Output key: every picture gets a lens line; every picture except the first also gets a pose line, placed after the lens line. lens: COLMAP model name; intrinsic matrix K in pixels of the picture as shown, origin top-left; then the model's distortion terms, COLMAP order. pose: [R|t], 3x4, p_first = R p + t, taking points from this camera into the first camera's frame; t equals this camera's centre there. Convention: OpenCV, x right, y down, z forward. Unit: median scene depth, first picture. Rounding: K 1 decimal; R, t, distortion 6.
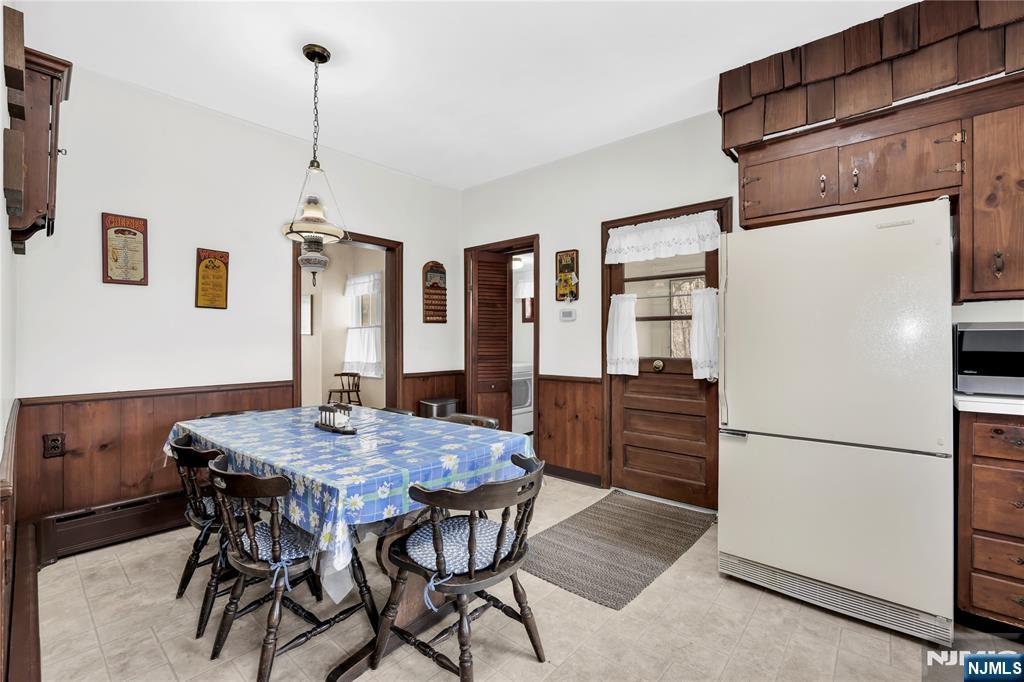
lens RADIAL K [[445.2, 0, 514.8], [0, 445.2, 338.8], [0, 0, 1]] dist [-0.048679, 0.016727]
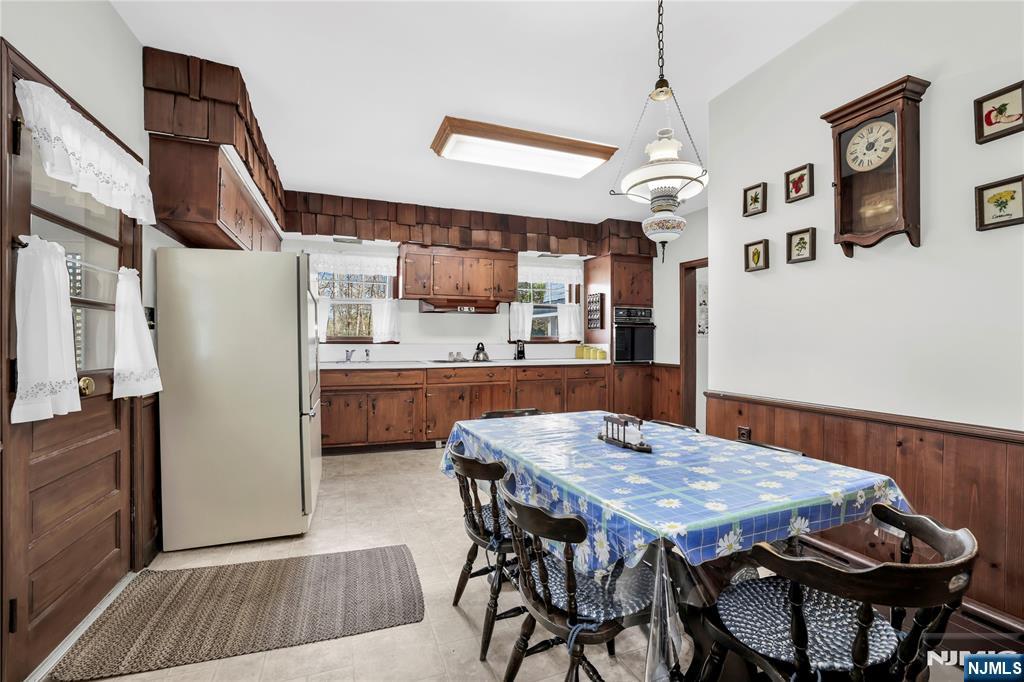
lens RADIAL K [[445.7, 0, 512.9], [0, 445.7, 335.9], [0, 0, 1]] dist [-0.045807, 0.017570]
pose [[-0.884384, 0.005678, 0.466726, -0.526779], [-0.001797, 0.999877, -0.015569, 0.006076], [-0.466757, -0.014607, -0.884265, 1.580990]]
